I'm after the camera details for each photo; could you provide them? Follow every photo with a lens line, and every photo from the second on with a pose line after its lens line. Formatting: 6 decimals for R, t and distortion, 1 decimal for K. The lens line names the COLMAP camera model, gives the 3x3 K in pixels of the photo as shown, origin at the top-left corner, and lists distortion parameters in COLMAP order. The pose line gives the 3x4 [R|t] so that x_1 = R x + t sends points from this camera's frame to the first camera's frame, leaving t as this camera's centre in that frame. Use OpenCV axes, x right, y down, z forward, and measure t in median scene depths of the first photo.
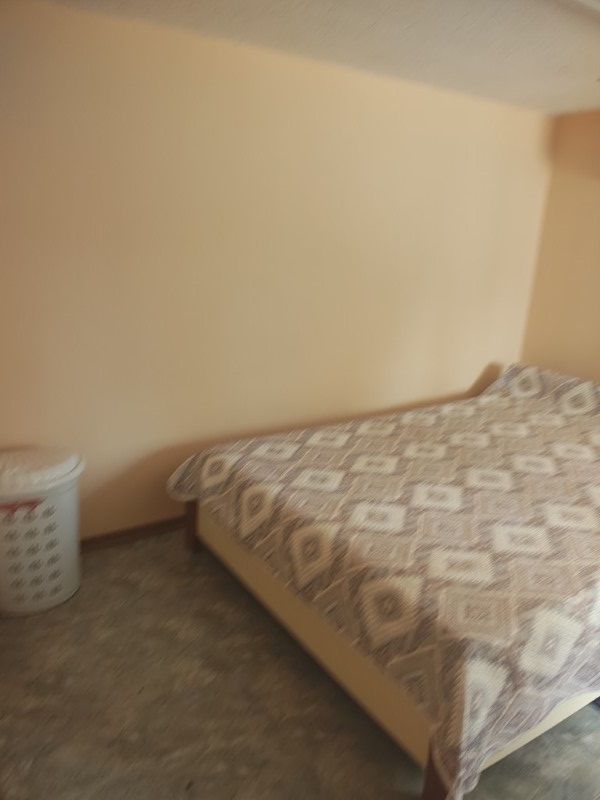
lens RADIAL K [[583.9, 0, 298.2], [0, 583.9, 402.6], [0, 0, 1]] dist [0.071796, -0.132197]
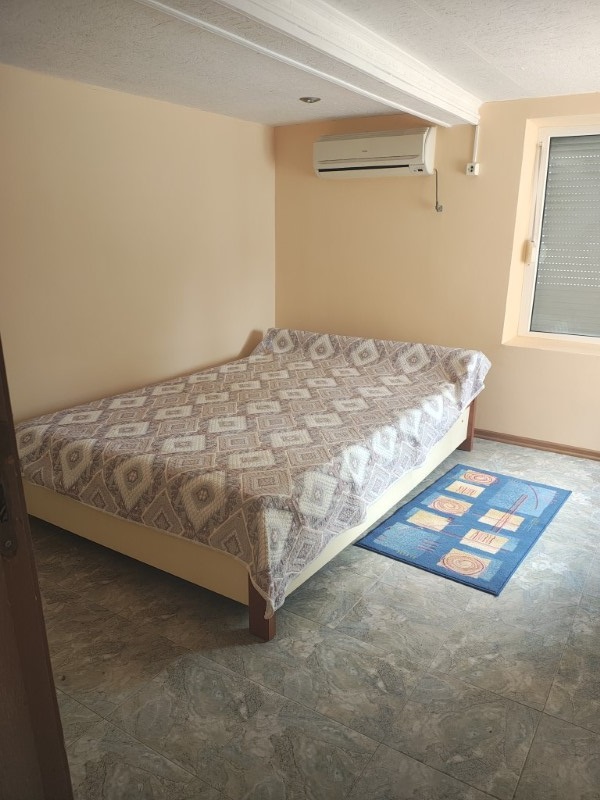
lens RADIAL K [[593.7, 0, 294.0], [0, 593.7, 403.1], [0, 0, 1]] dist [0.038265, -0.088621]
pose [[0.922655, -0.139346, 0.359570, -0.098302], [0.142922, 0.989592, 0.016766, 0.132917], [-0.358164, 0.035921, 0.932967, -0.290123]]
